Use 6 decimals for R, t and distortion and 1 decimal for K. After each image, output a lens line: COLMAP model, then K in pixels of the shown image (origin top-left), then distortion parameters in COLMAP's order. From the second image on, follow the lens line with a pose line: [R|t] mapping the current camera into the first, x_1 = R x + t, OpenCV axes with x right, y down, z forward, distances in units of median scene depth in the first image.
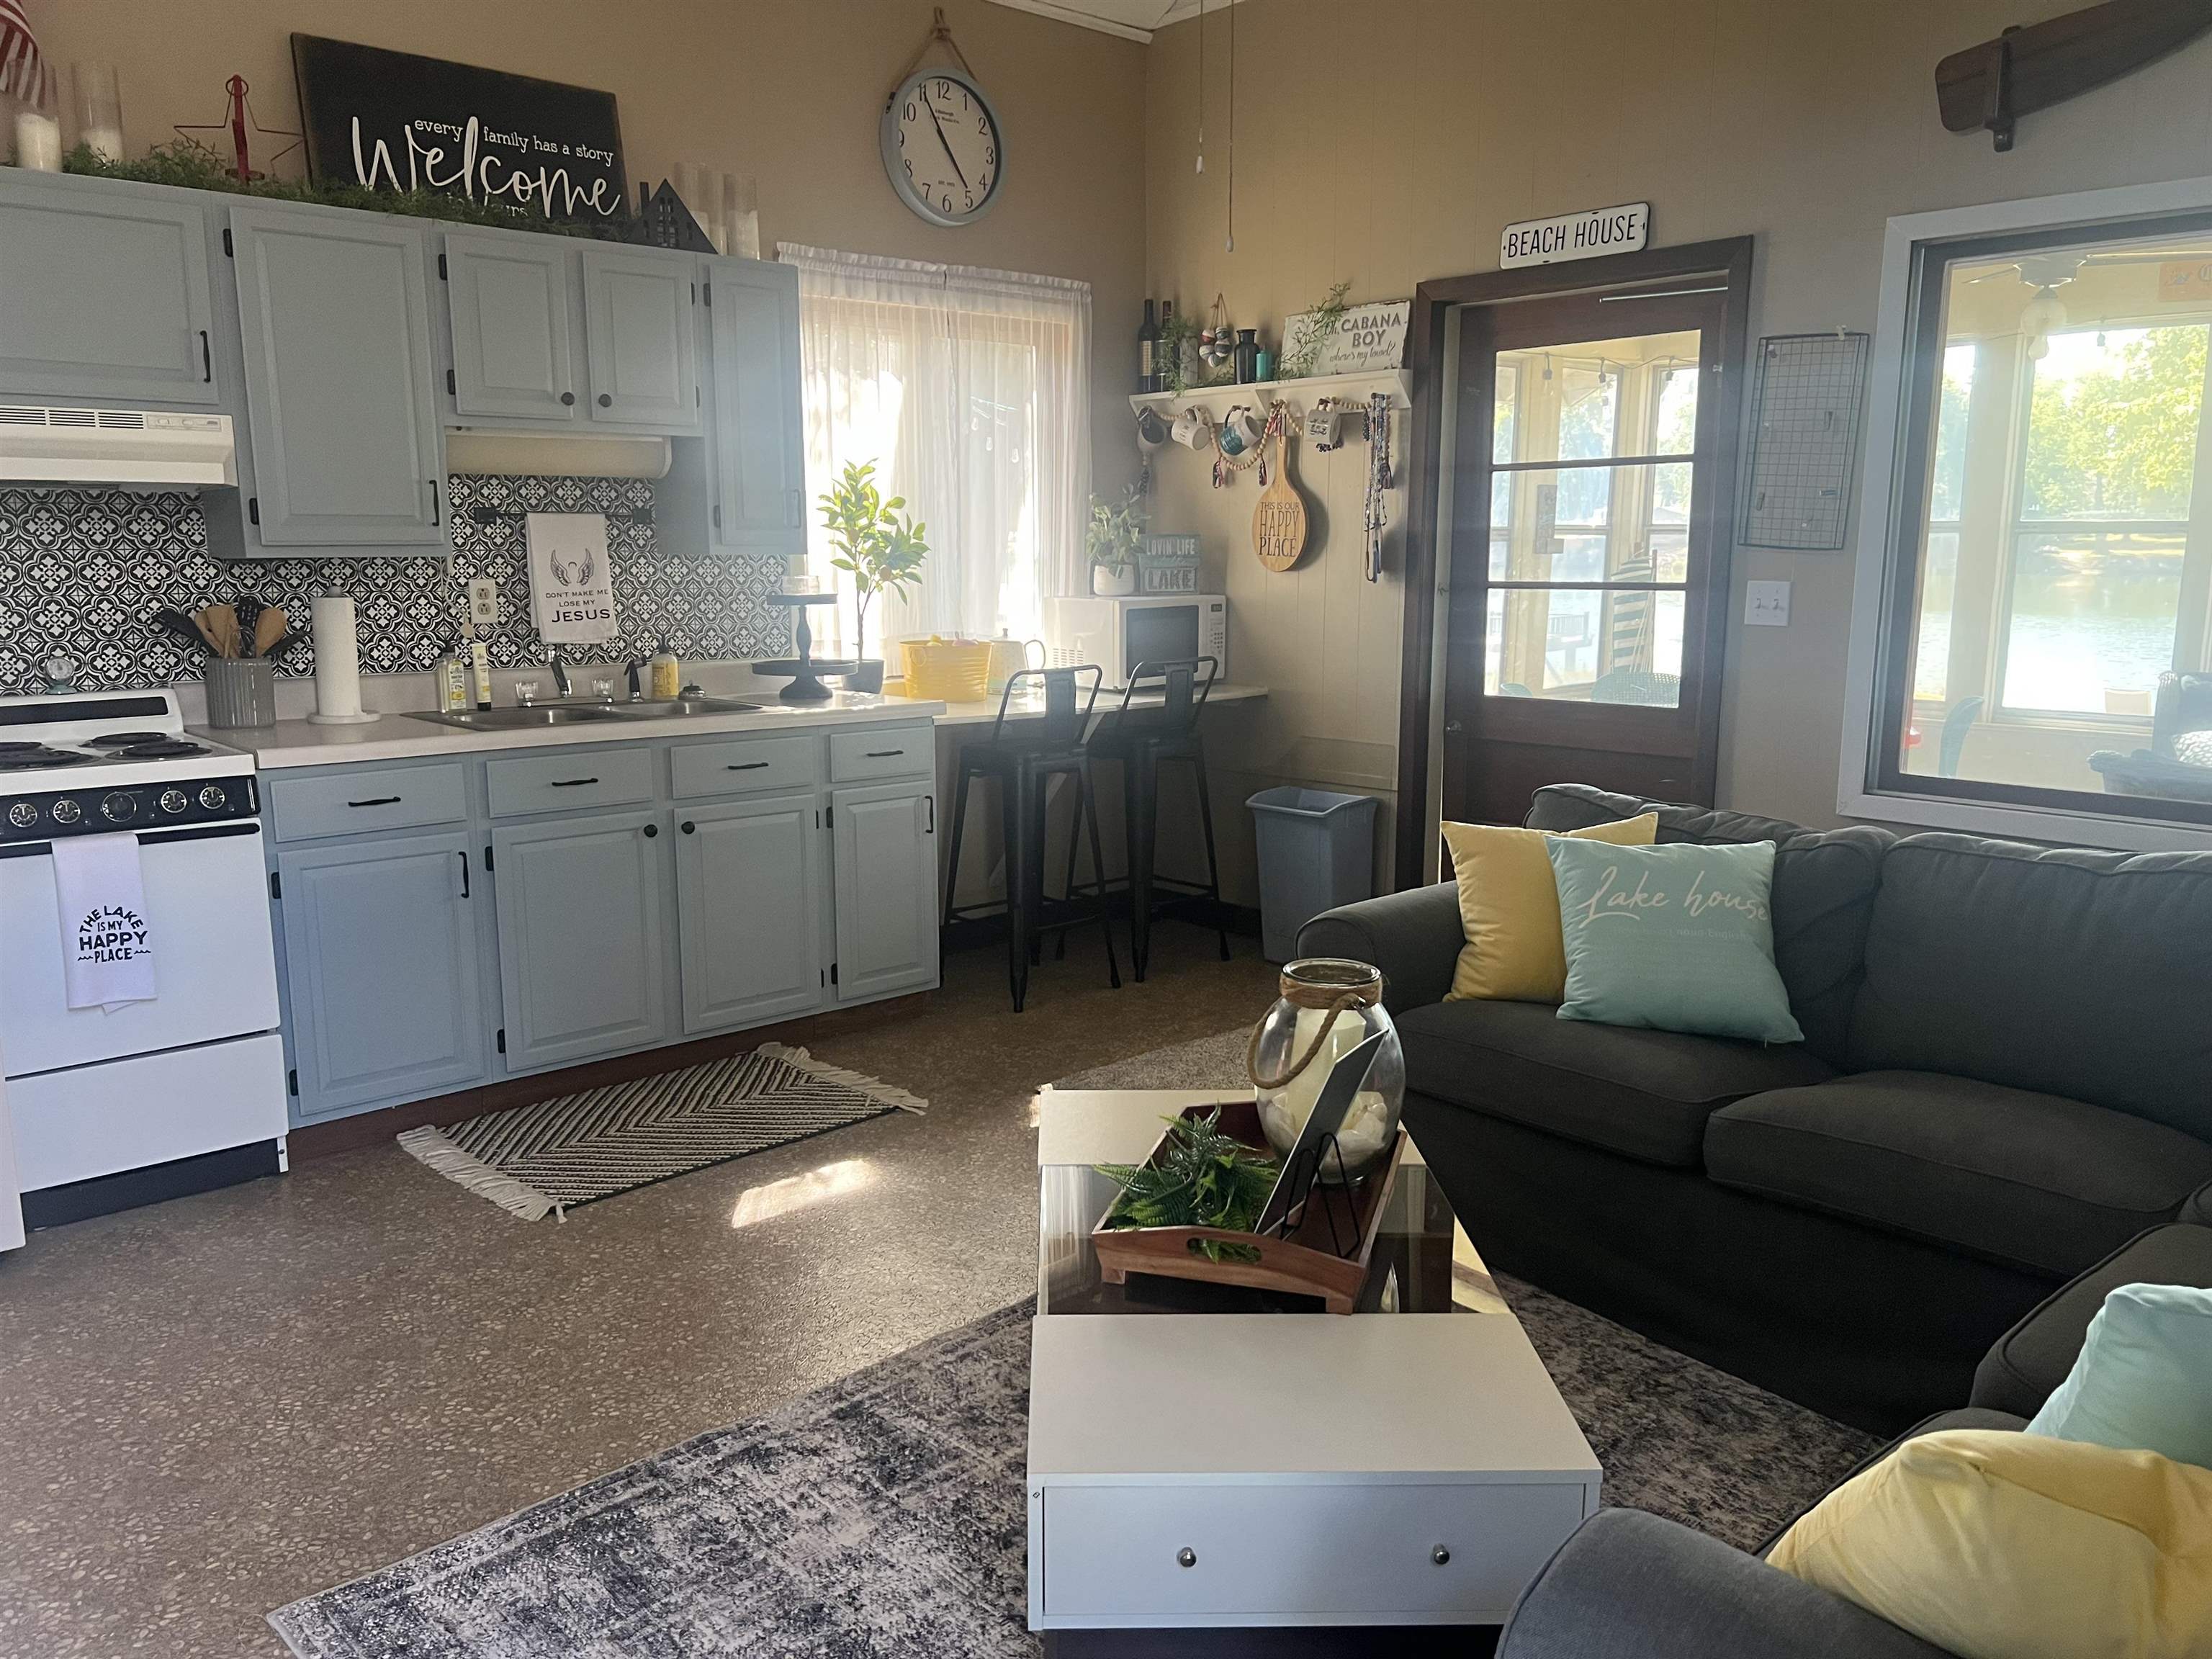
lens RADIAL K [[1653.3, 0, 1061.8], [0, 1653.3, 839.1], [0, 0, 1]] dist [0.051666, -0.065087]
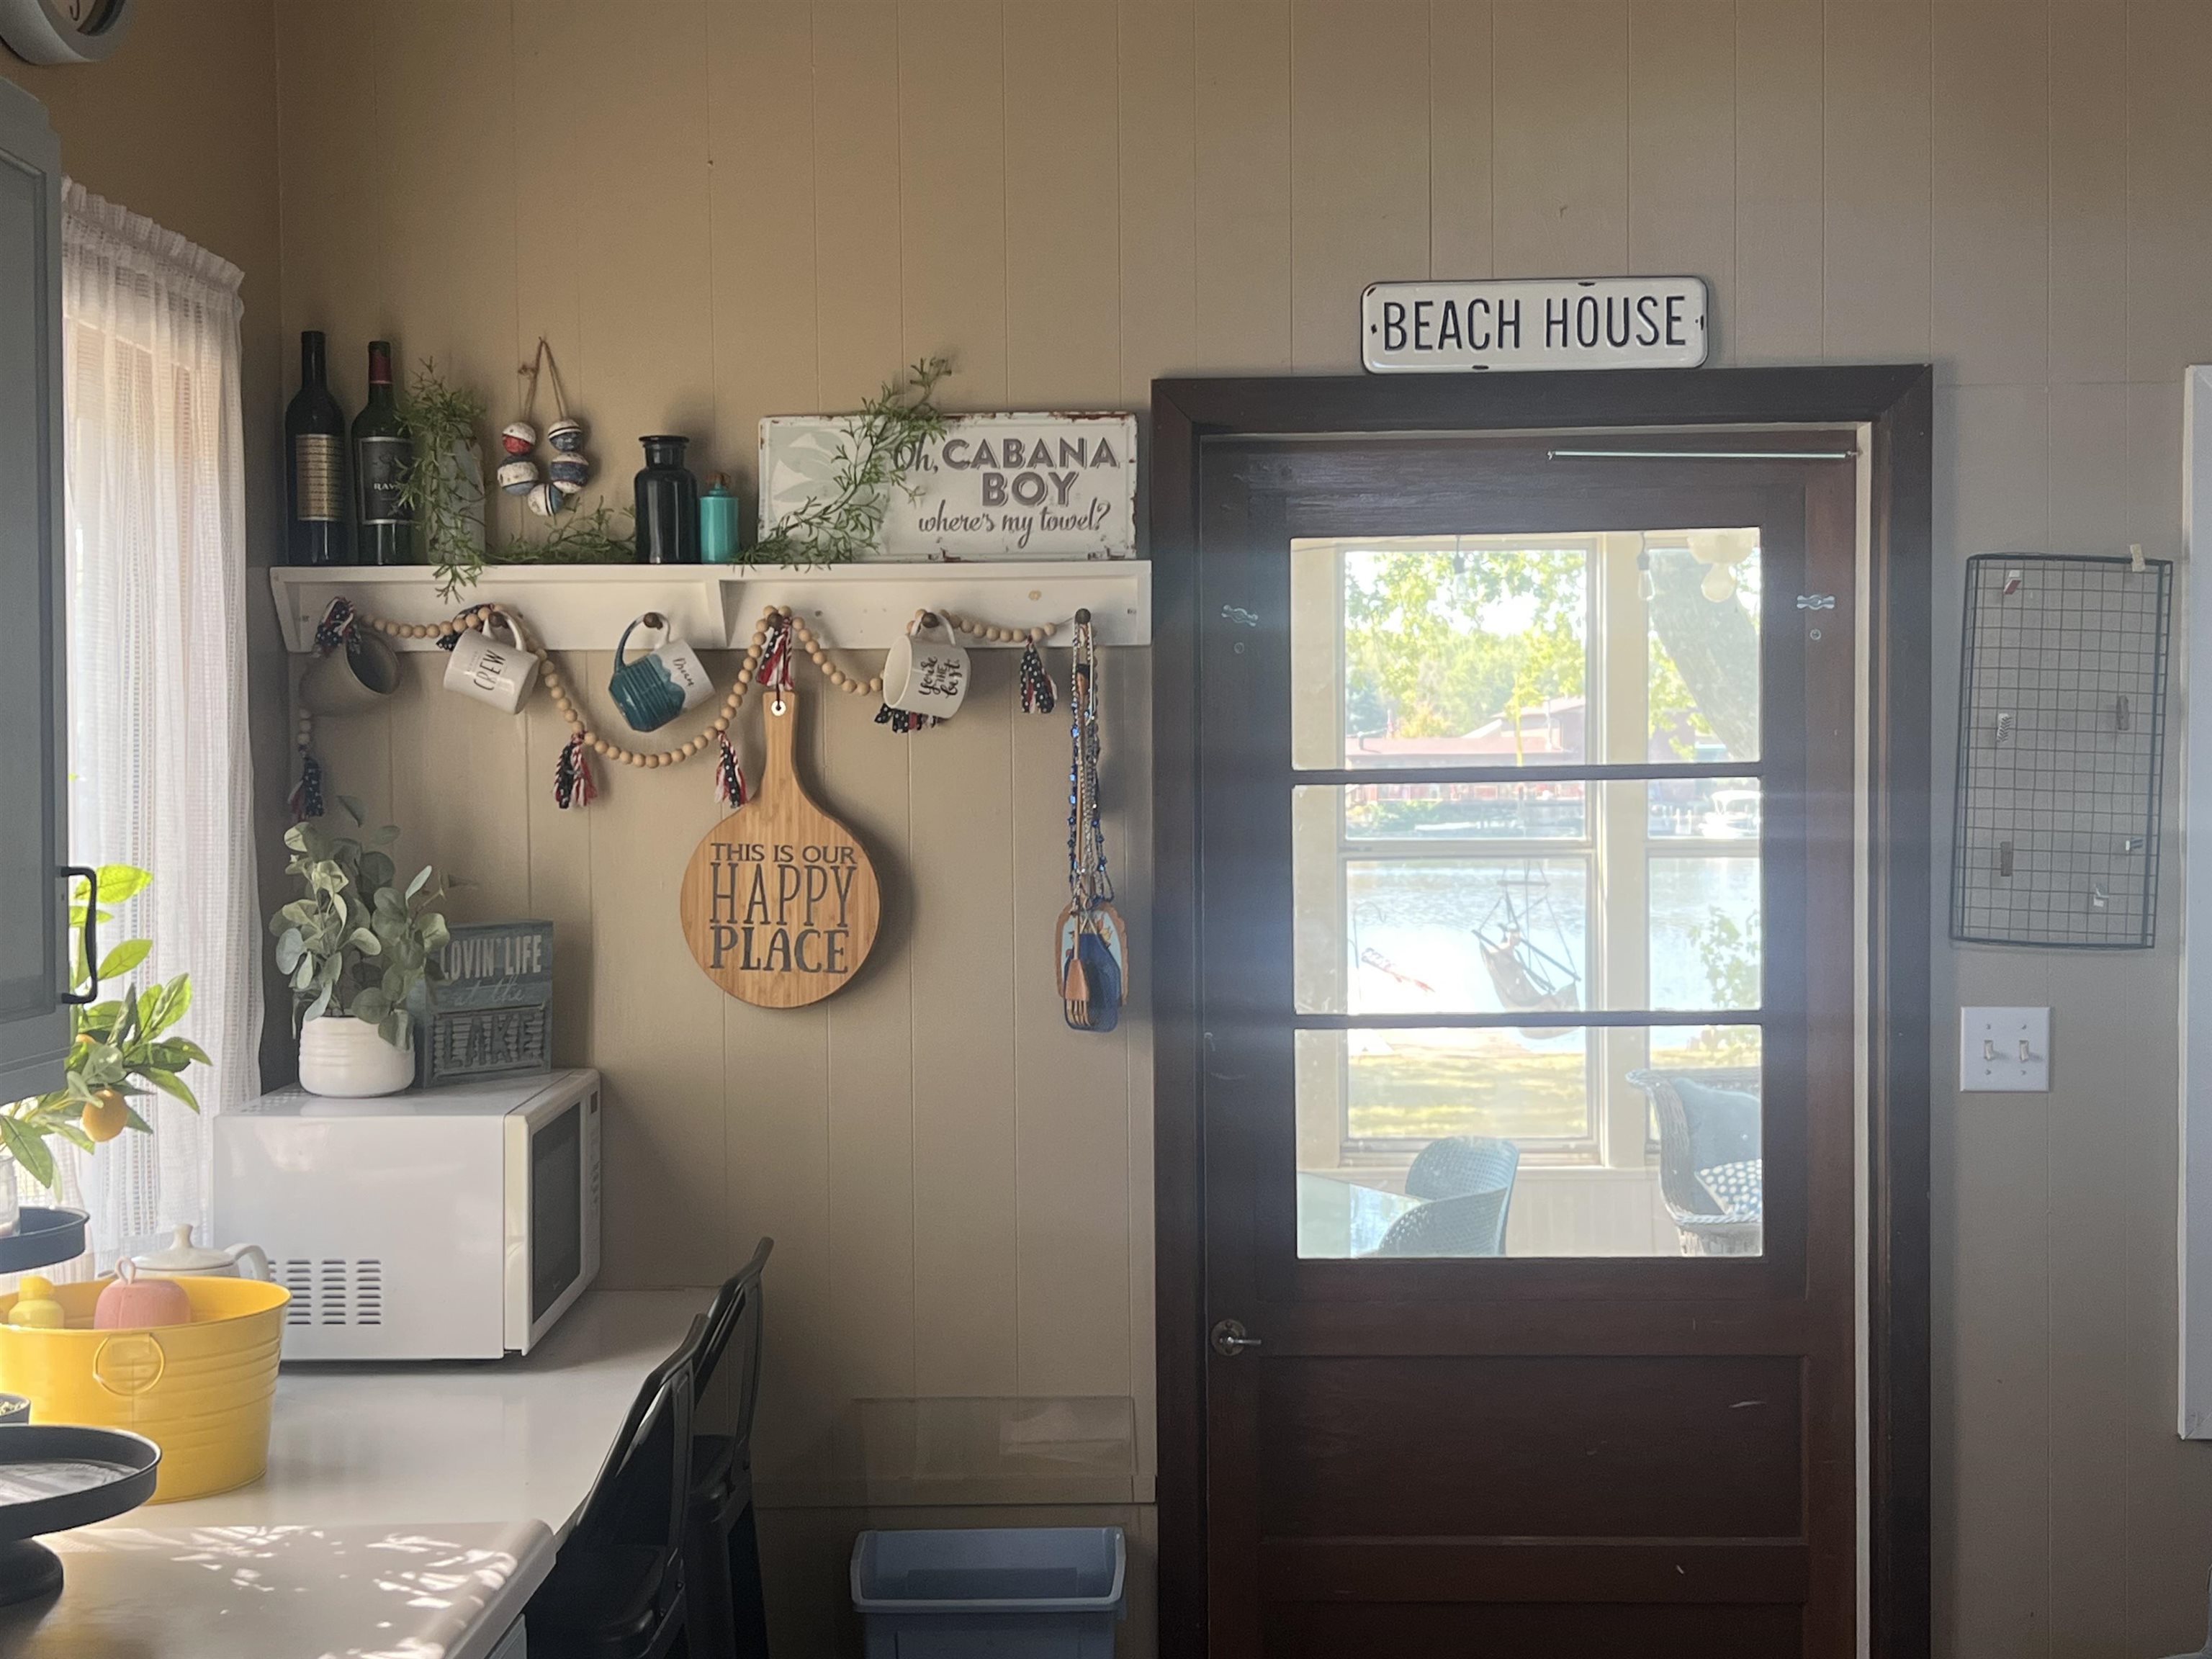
lens RADIAL K [[2809.9, 0, 1074.5], [0, 2809.9, 863.4], [0, 0, 1]] dist [0.069945, 0.000000]
pose [[0.684894, -0.023129, 0.728275, -0.388103], [0.139147, 0.985253, -0.099568, -0.139564], [-0.715233, 0.169531, 0.678013, 0.552995]]
